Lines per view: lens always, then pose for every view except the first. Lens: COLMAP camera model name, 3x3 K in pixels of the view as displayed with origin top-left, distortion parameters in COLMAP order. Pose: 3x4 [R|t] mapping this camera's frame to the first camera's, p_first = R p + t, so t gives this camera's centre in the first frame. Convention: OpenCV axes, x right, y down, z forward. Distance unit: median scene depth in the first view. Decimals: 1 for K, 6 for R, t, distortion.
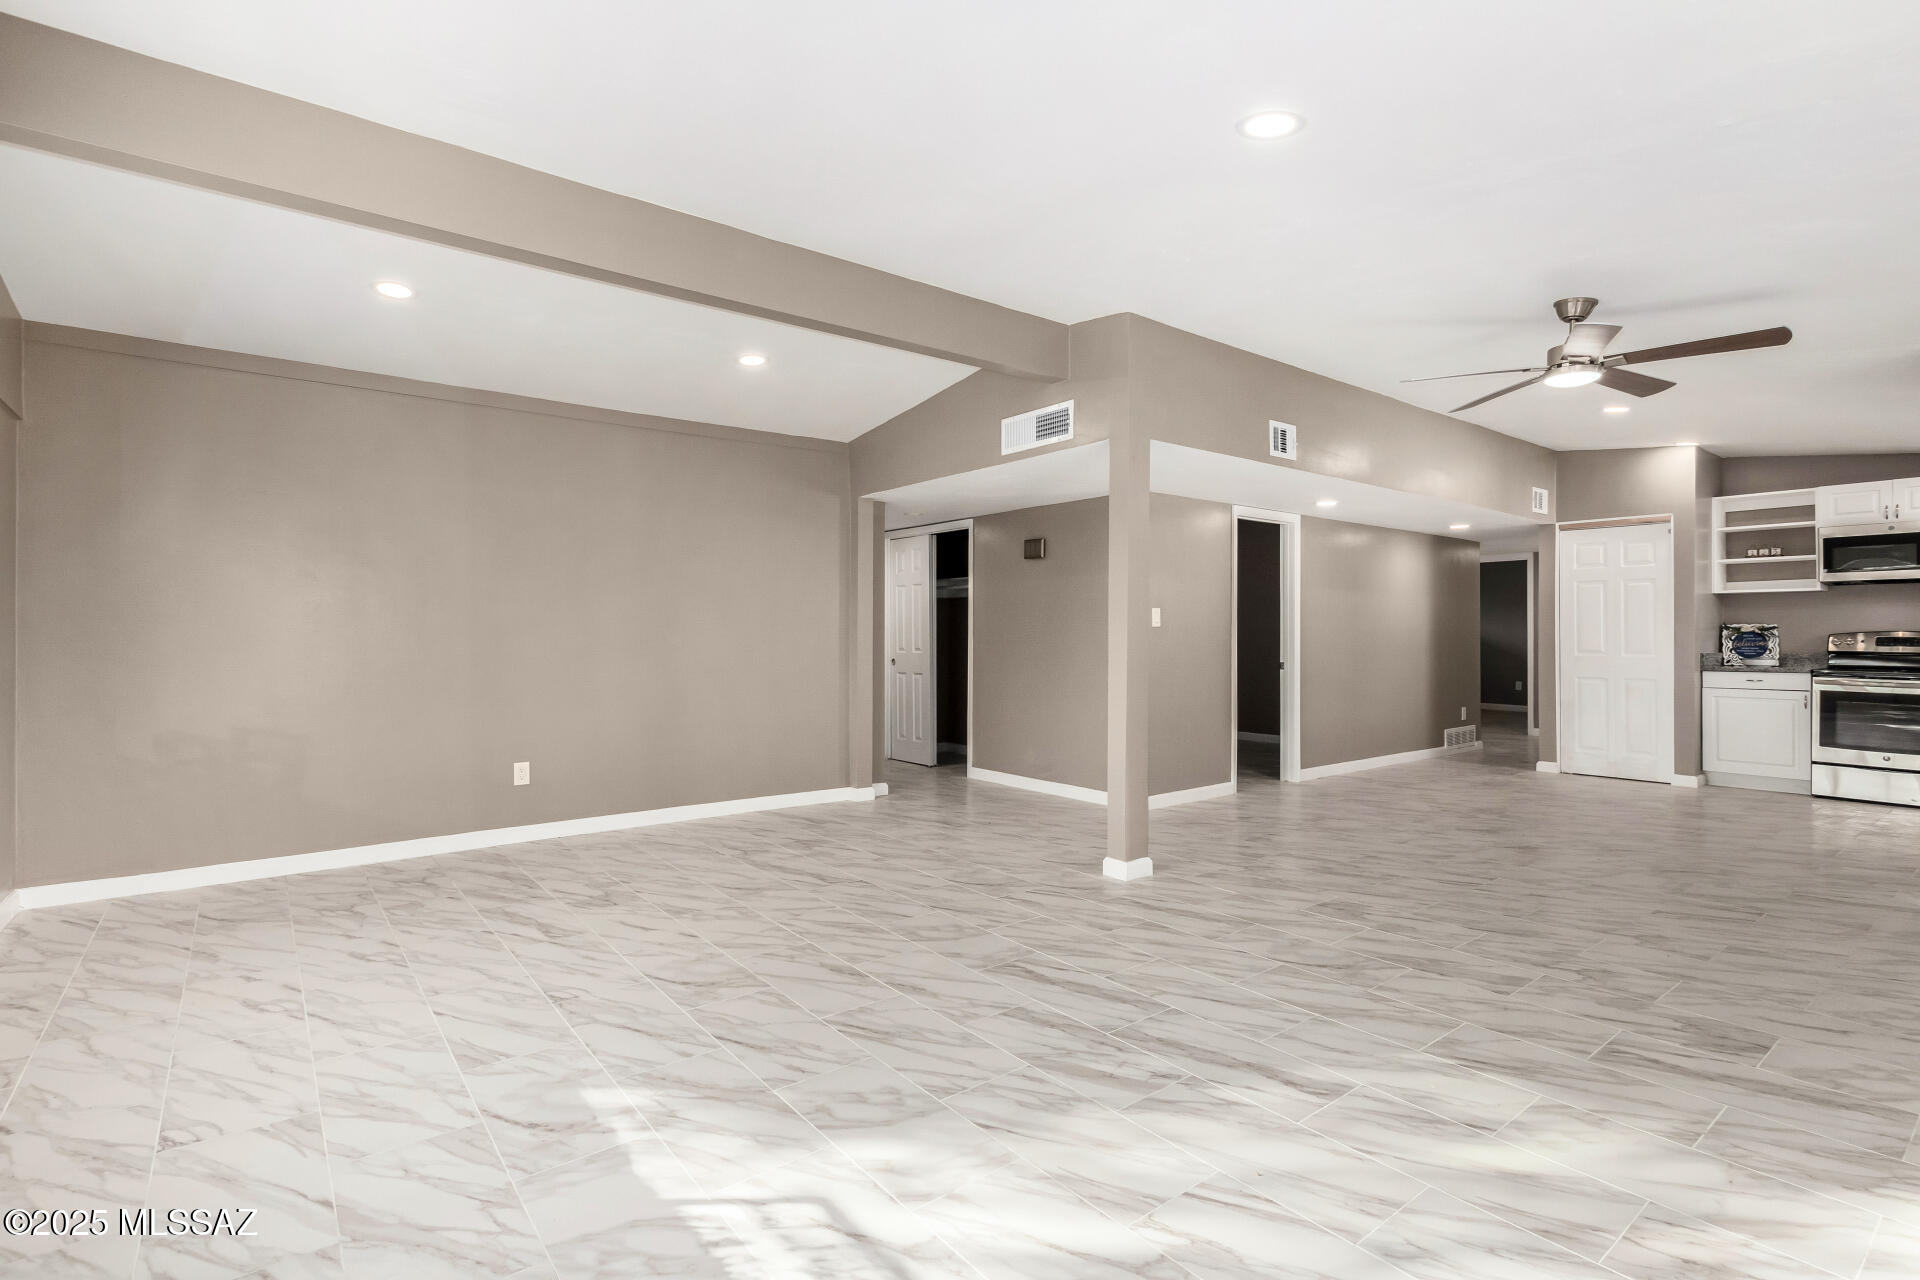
lens RADIAL K [[901.1, 0, 952.9], [0, 901.1, 635.7], [0, 0, 1]] dist [0.009497, -0.005822]
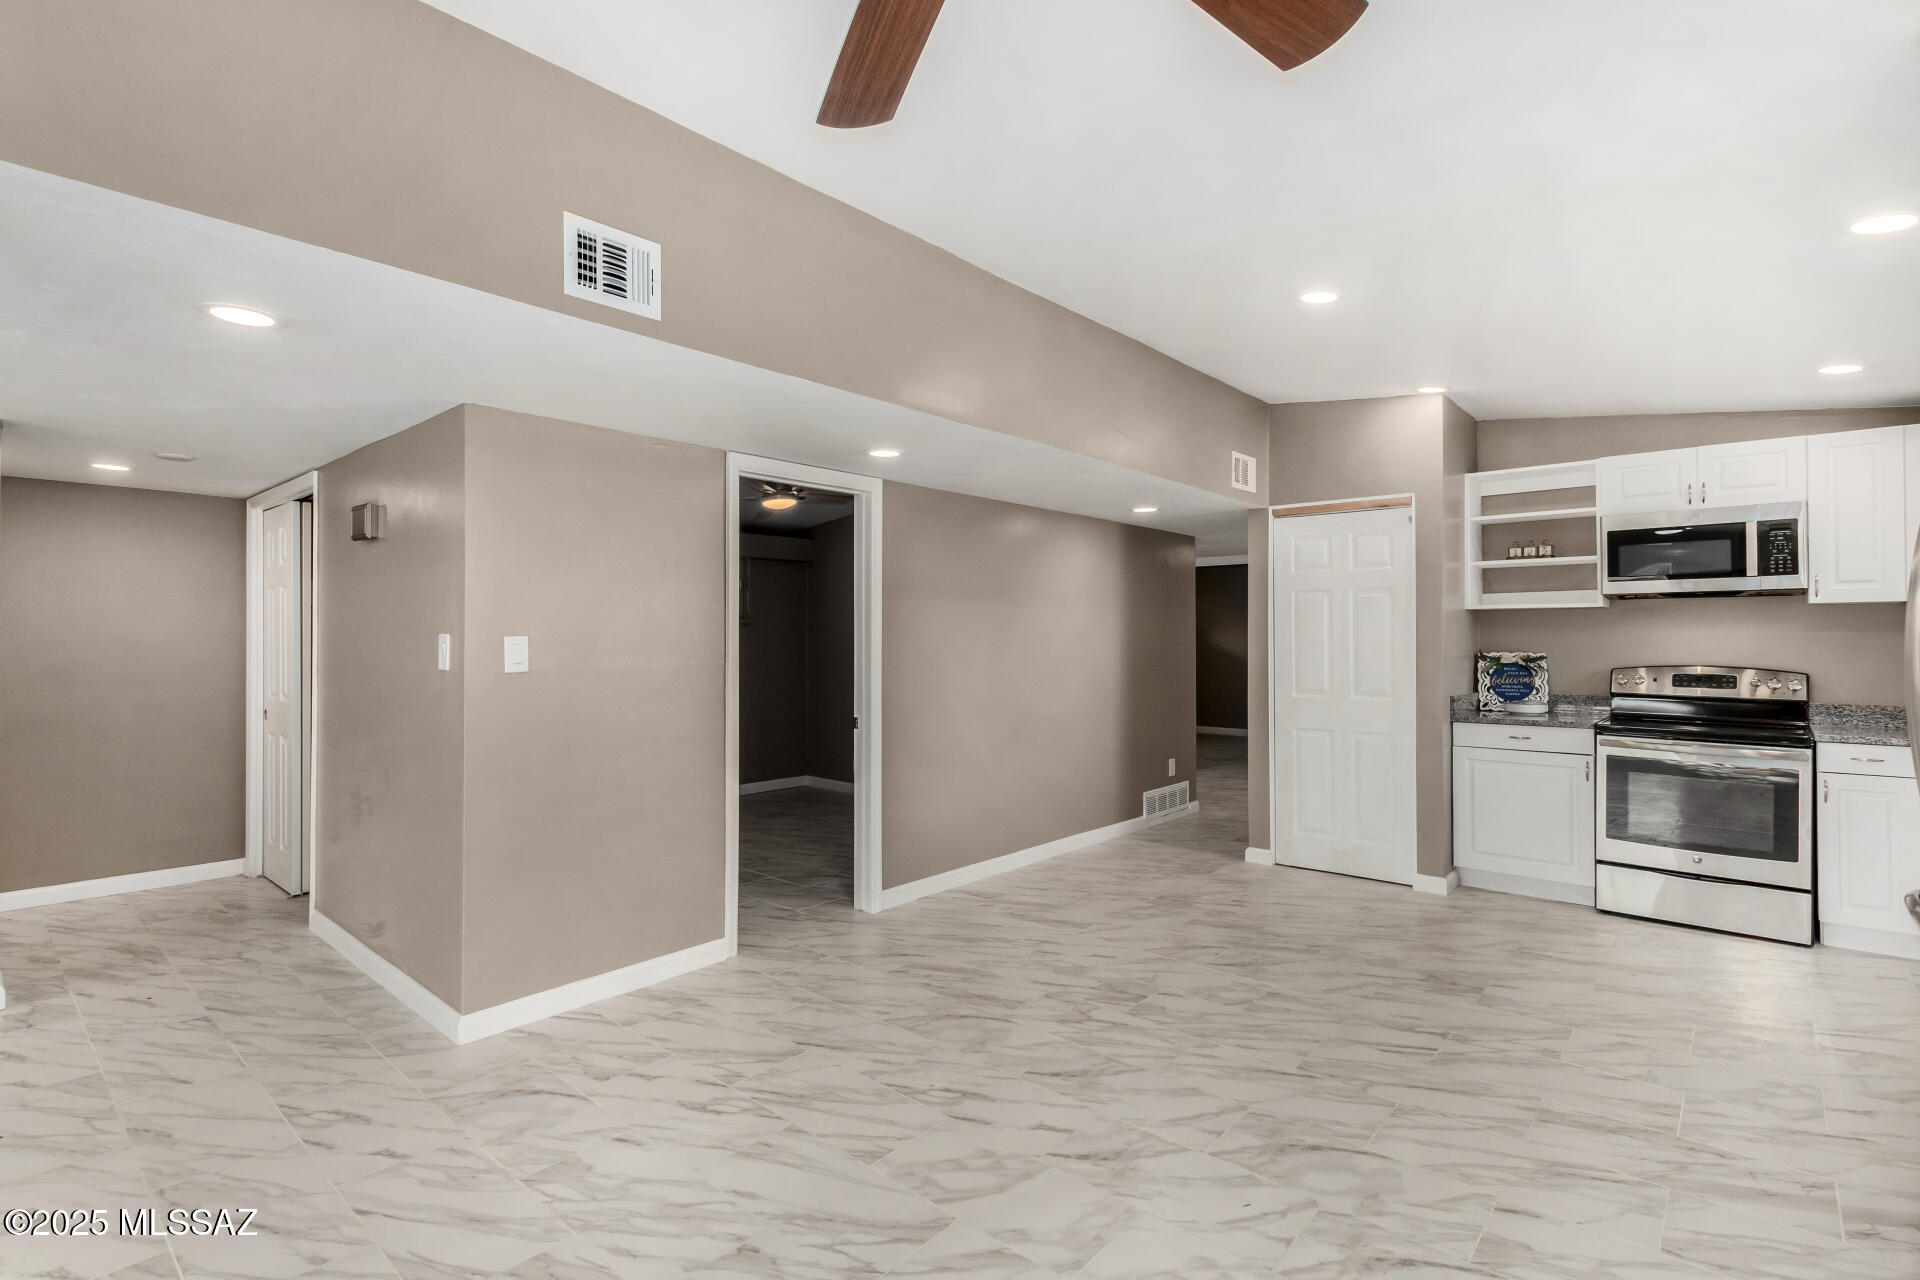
lens RADIAL K [[901.1, 0, 954.1], [0, 901.1, 634.9], [0, 0, 1]] dist [0.009497, -0.005822]
pose [[0.983418, -0.000485, 0.181354, 0.331860], [0.001416, 0.999986, -0.005005, -0.024922], [-0.181349, 0.005179, 0.983405, 0.393929]]
